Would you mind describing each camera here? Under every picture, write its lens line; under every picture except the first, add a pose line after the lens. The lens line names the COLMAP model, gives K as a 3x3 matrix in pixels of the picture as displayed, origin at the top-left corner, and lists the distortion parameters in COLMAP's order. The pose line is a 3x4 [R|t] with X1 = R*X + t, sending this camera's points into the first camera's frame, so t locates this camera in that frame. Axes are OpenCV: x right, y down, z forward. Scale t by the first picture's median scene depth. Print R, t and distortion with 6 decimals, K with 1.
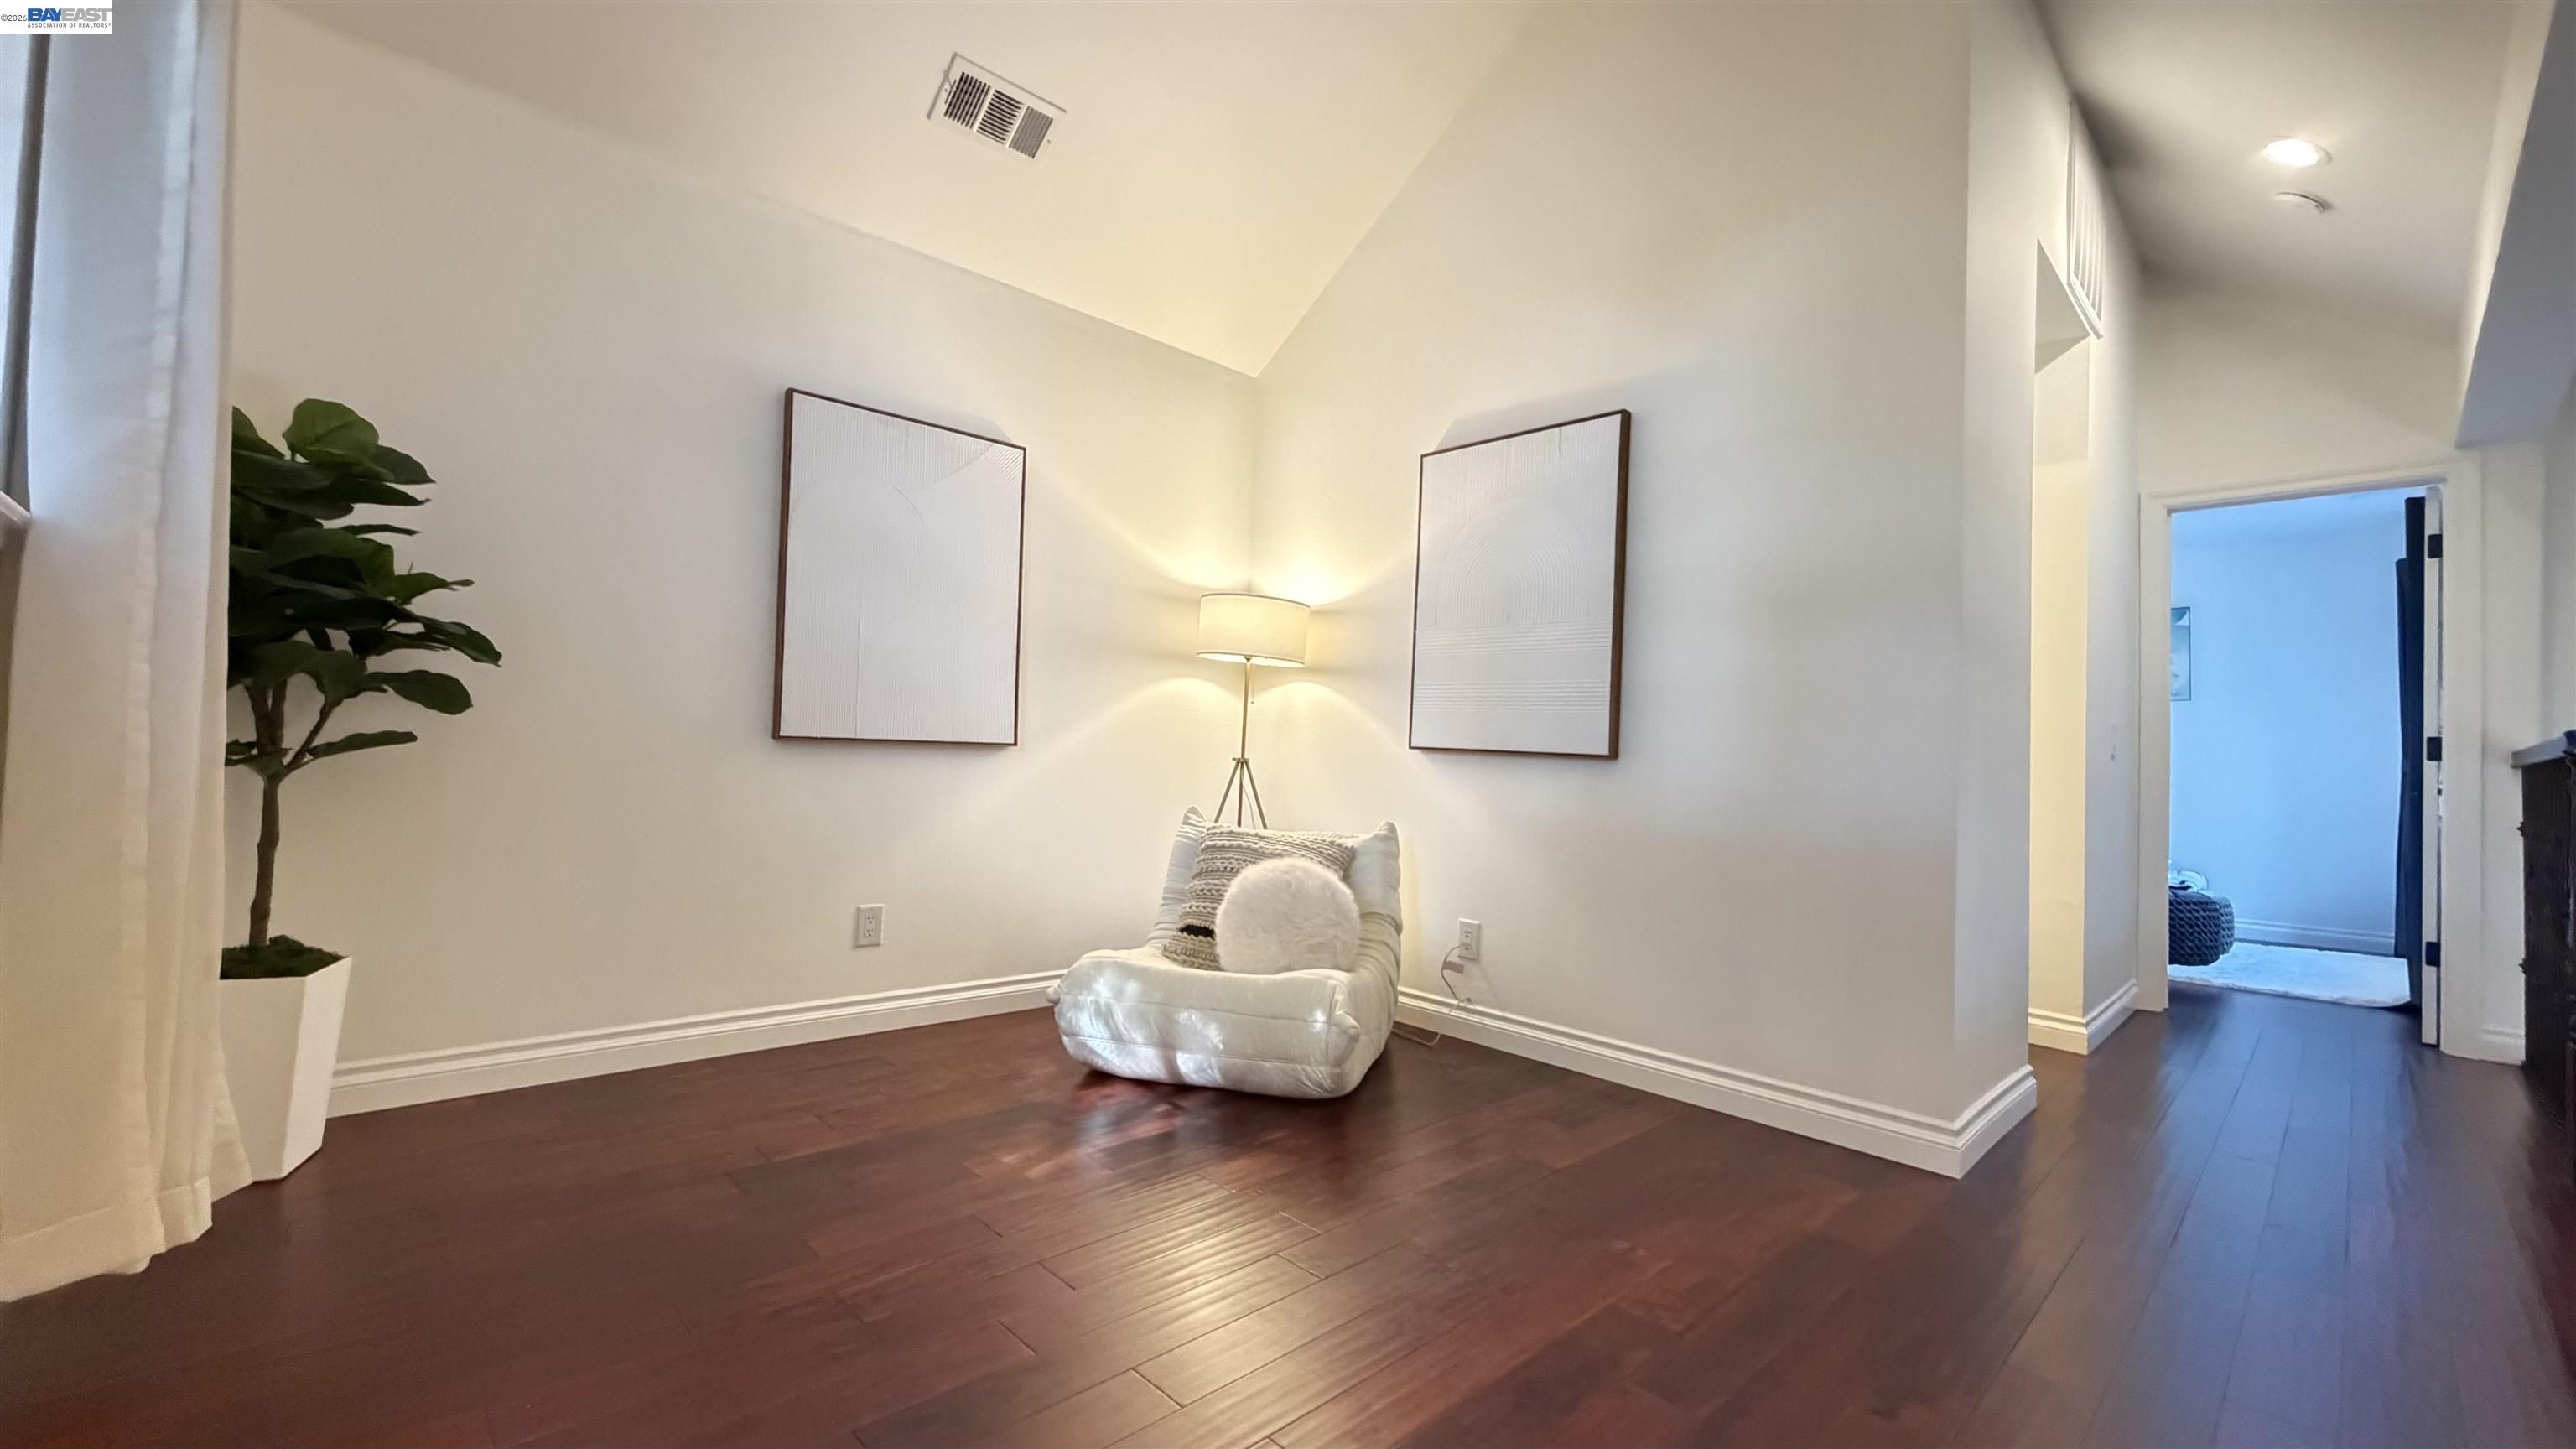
lens RADIAL K [[1024.3, 0, 1287.3], [0, 1024.3, 728.4], [0, 0, 1]] dist [-0.000566, 0.000509]
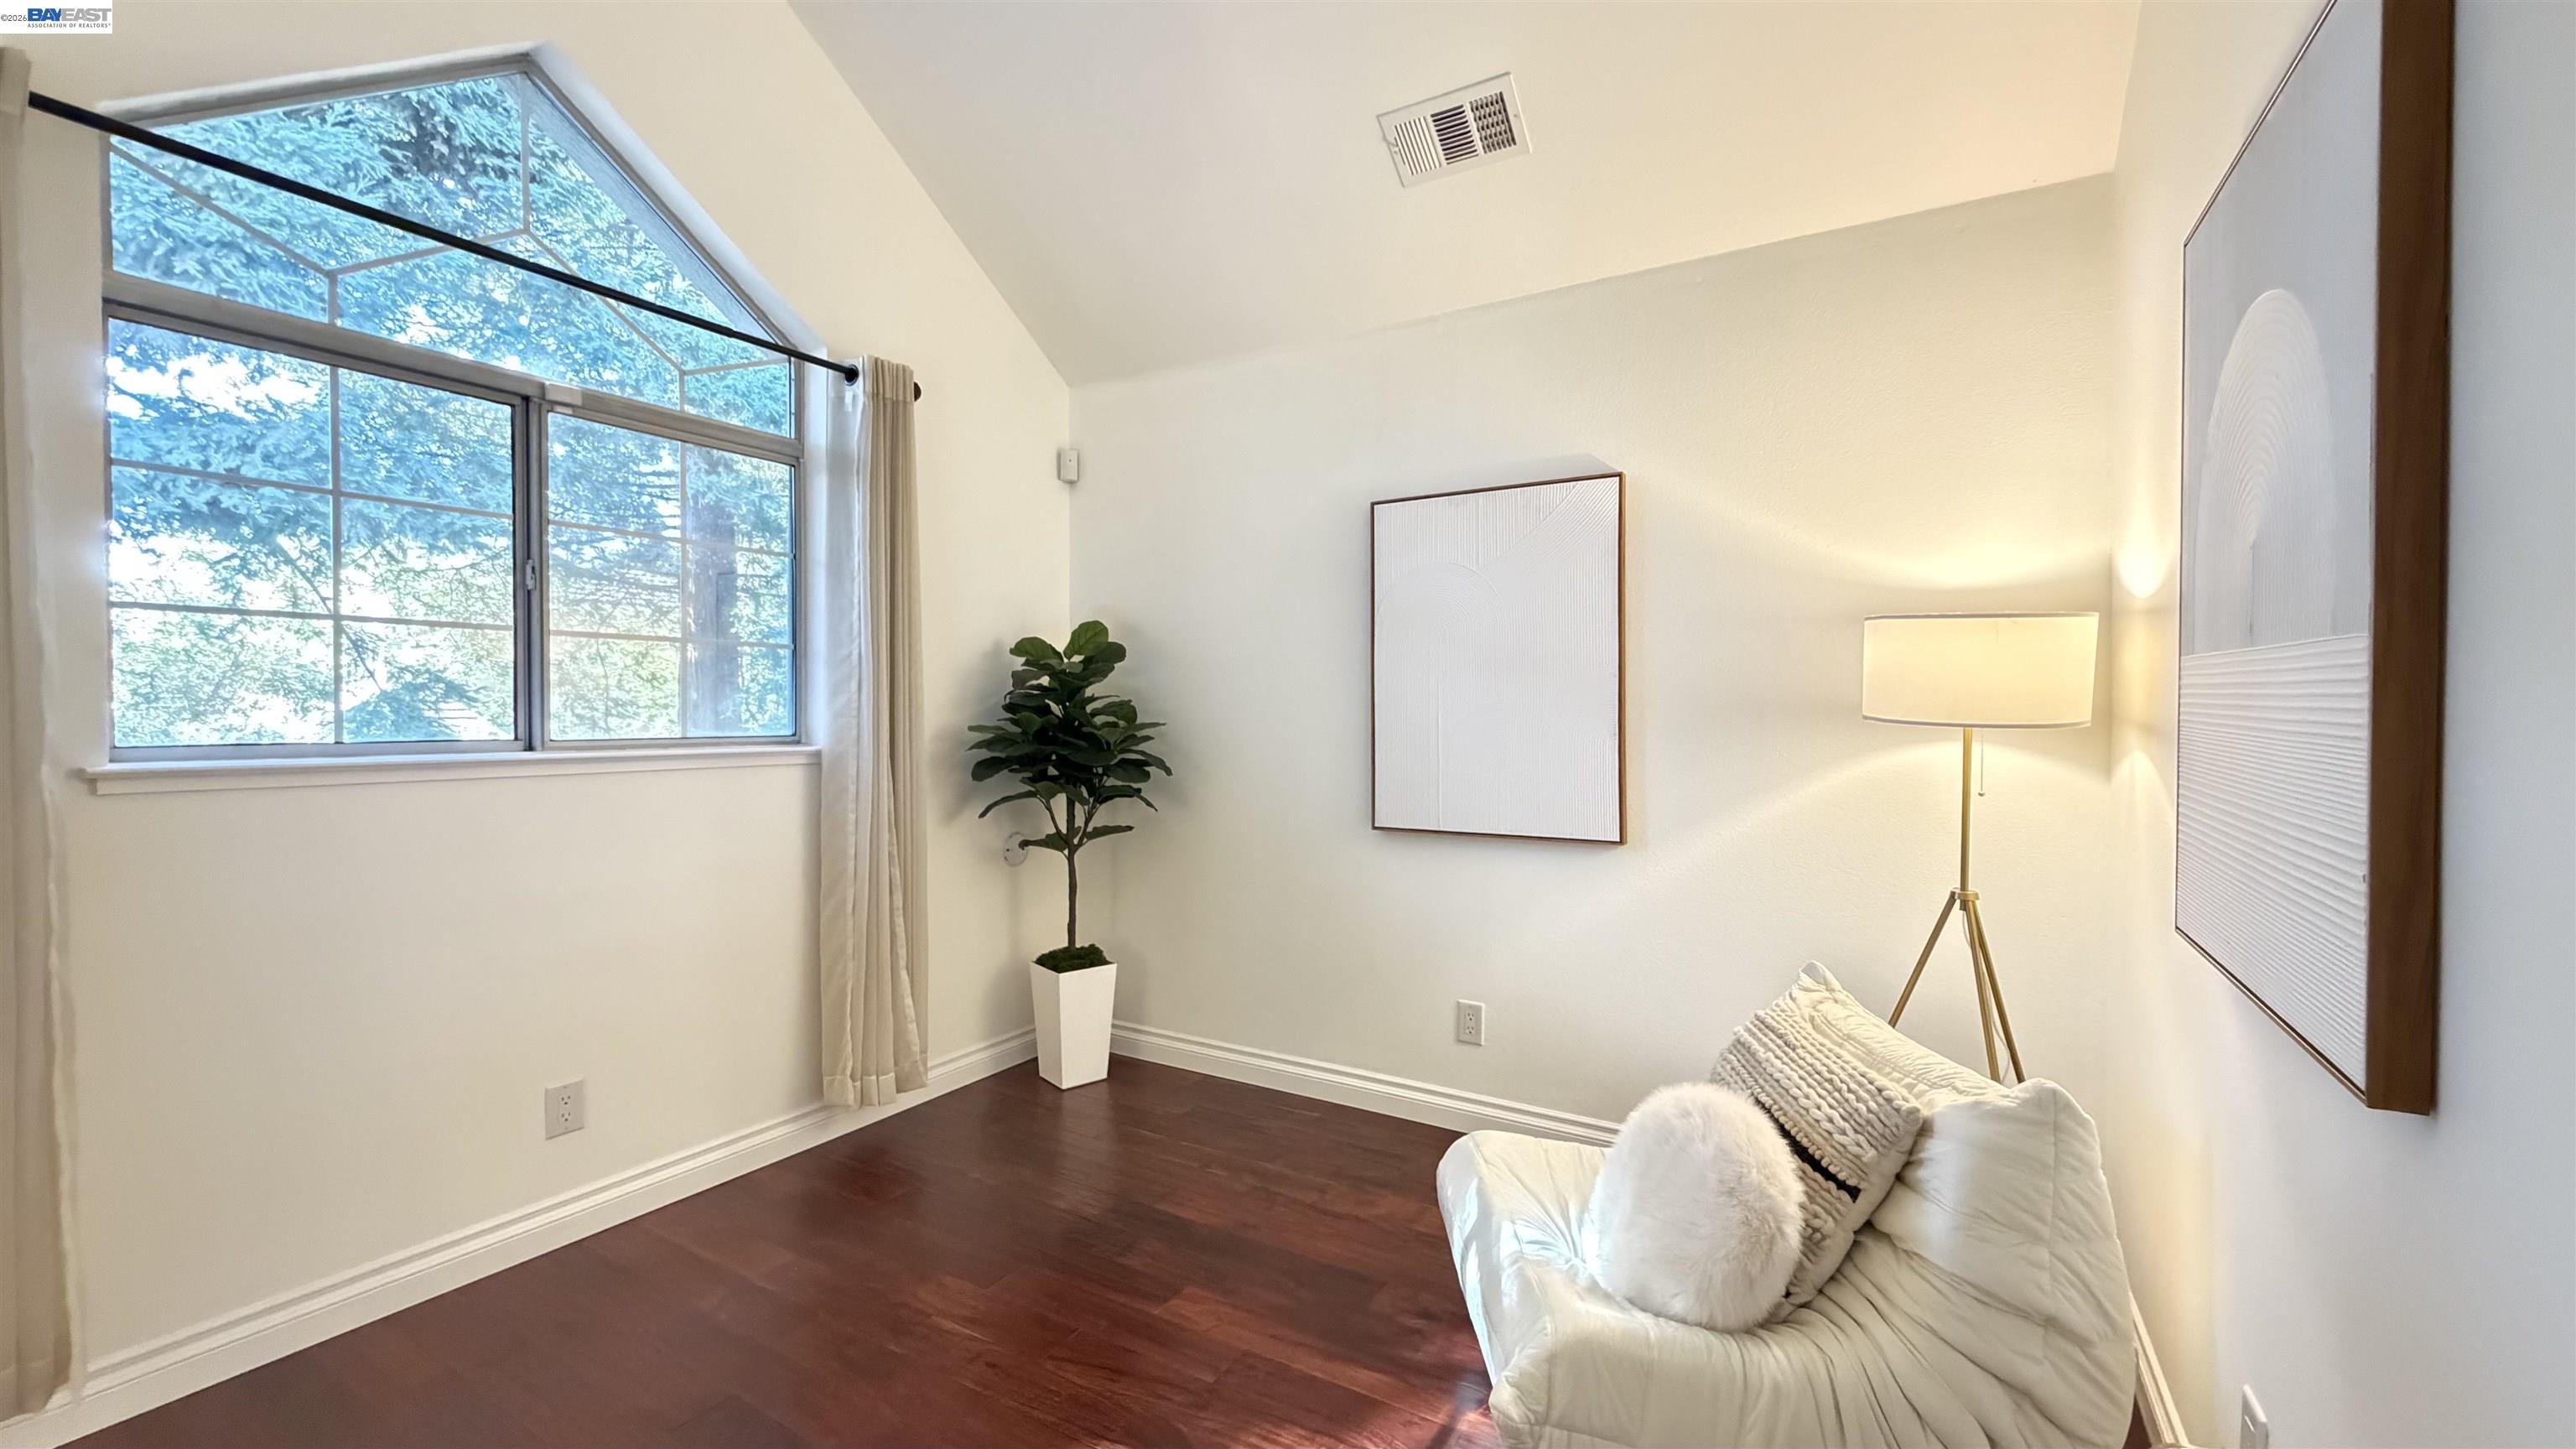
lens RADIAL K [[1027.4, 0, 1286.7], [0, 1027.4, 726.5], [0, 0, 1]] dist [-0.000503, 0.000596]
pose [[0.271673, -0.018797, -0.962206, 0.606946], [0.033630, 0.999384, -0.010029, -0.105512], [0.961802, -0.029634, 0.272138, 0.720037]]
